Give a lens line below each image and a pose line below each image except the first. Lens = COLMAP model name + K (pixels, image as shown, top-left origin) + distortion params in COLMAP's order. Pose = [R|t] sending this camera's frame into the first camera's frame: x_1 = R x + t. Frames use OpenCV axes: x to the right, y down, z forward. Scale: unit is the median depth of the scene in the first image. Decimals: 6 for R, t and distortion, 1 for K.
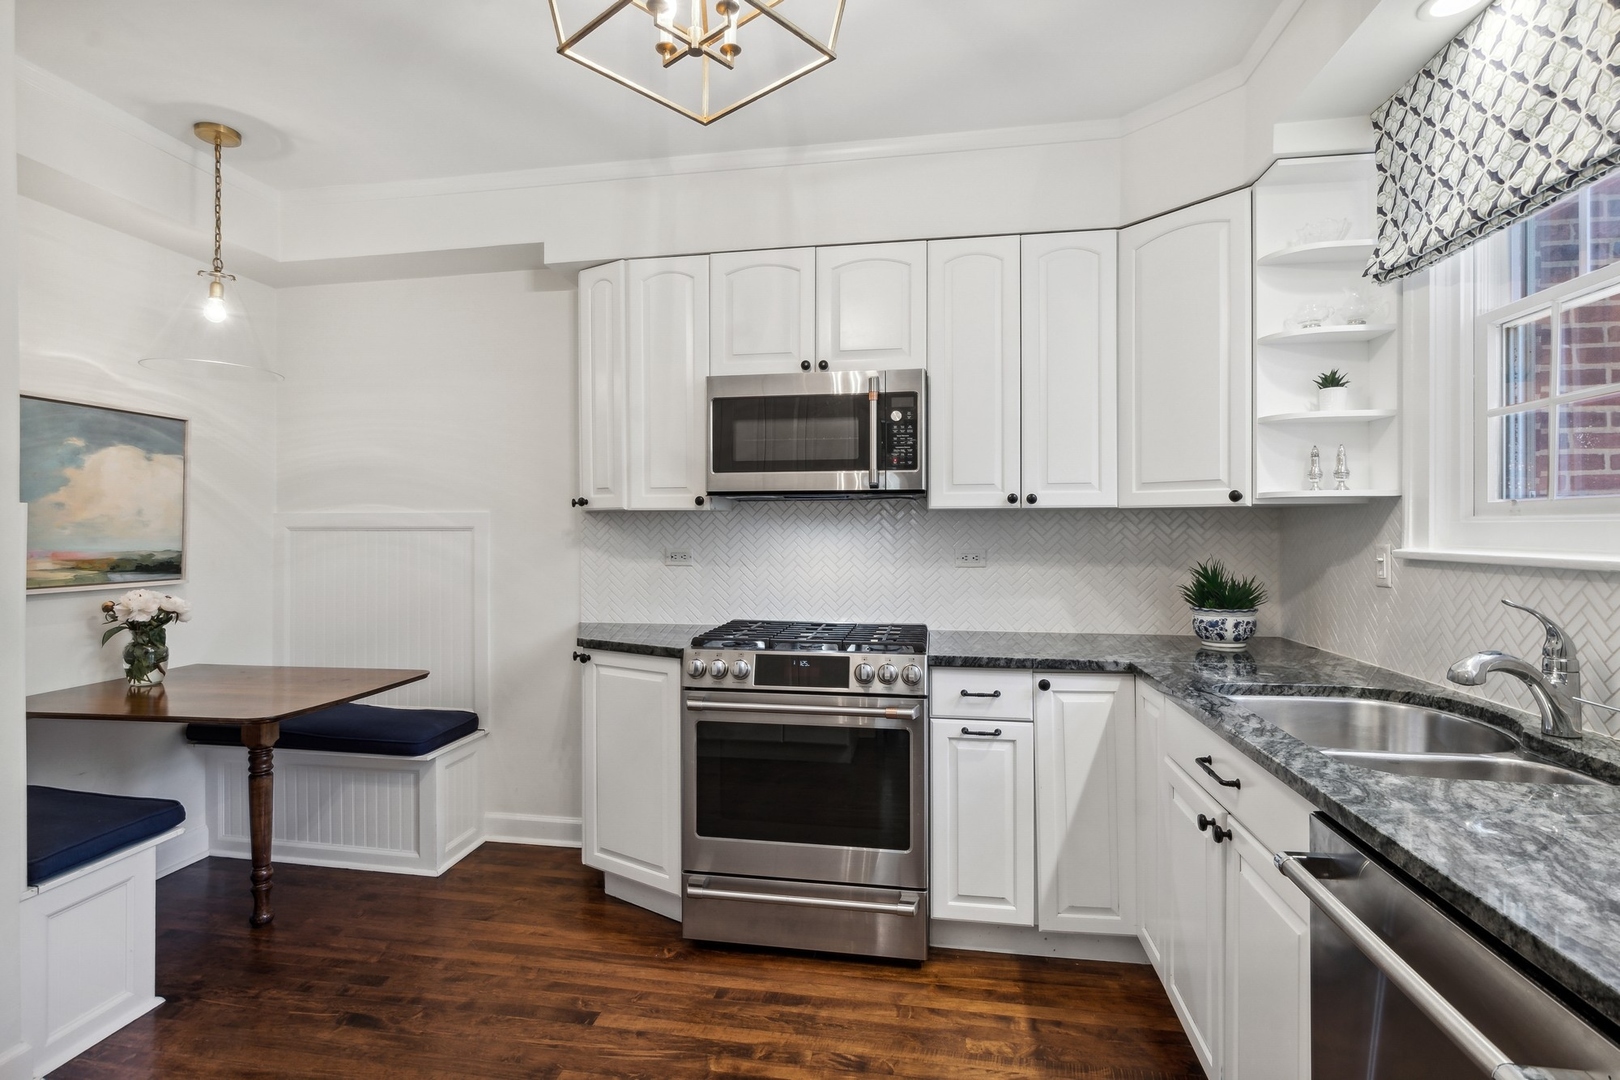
lens RADIAL K [[823.1, 0, 780.8], [0, 823.1, 529.3], [0, 0, 1]] dist [0.002531, -0.002891]
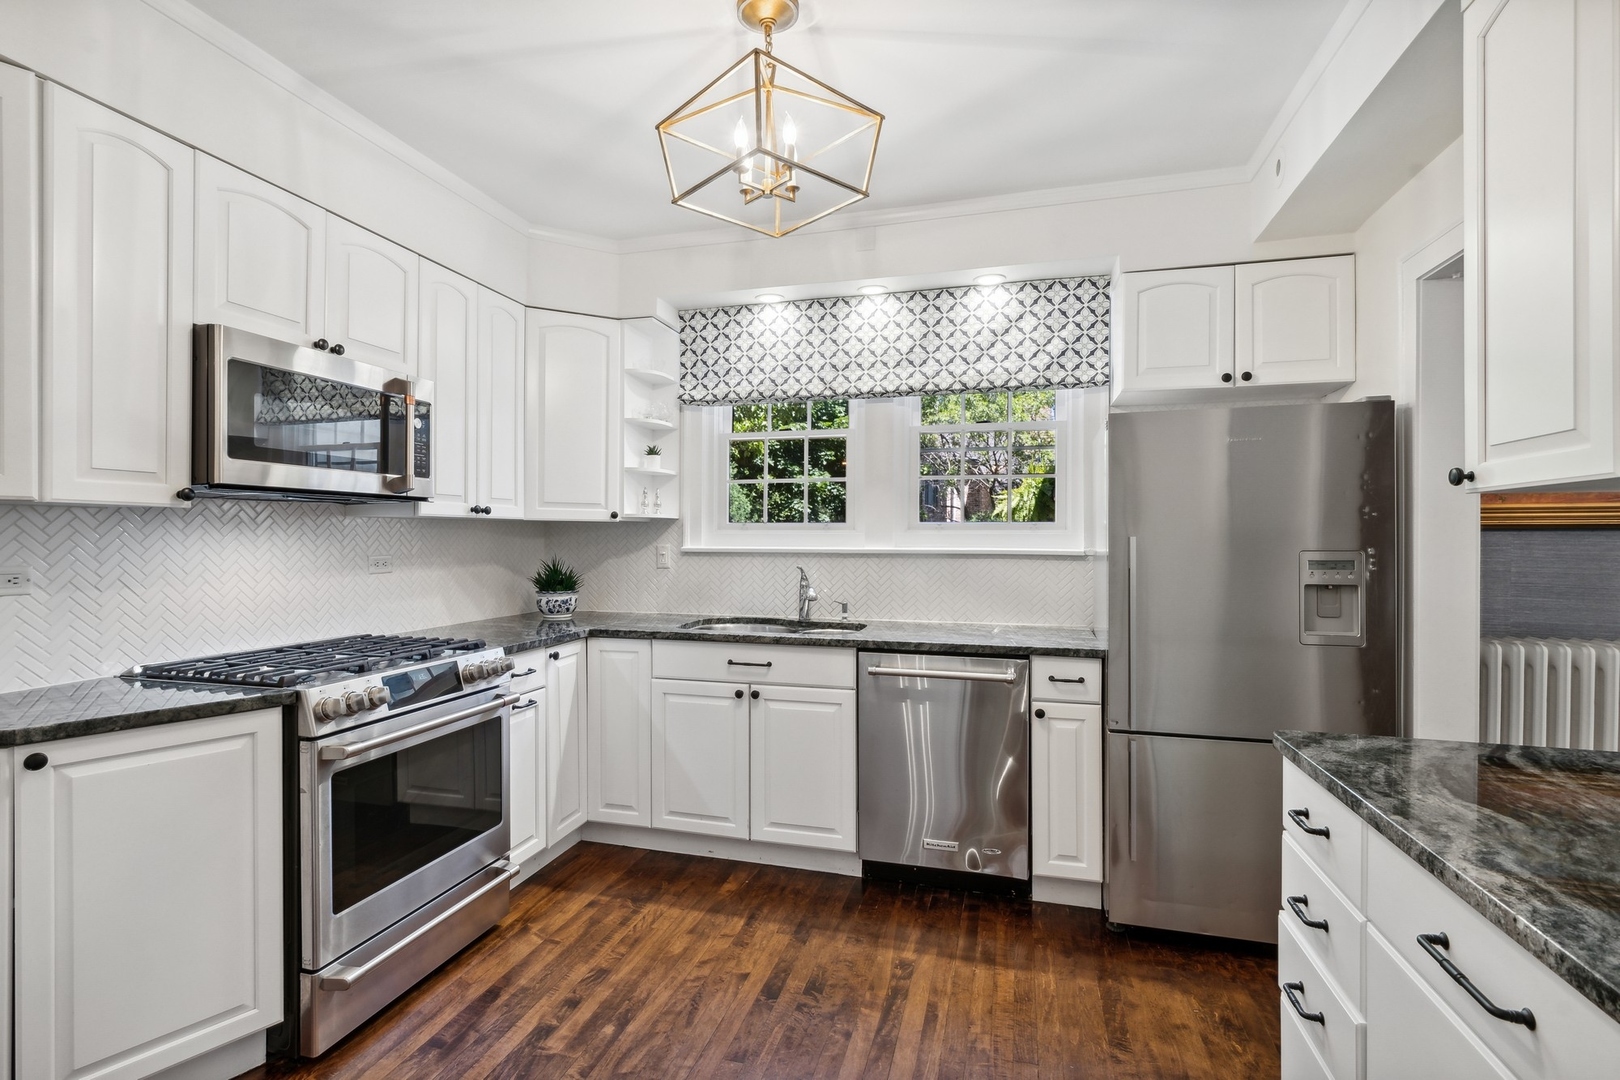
lens RADIAL K [[783.9, 0, 810.2], [0, 783.9, 539.1], [0, 0, 1]] dist [0.001362, -0.000139]
pose [[0.069944, -0.001914, 0.997549, -0.792430], [-0.001757, 0.999996, 0.002042, 0.001305], [-0.997549, -0.001895, 0.069940, 0.459183]]
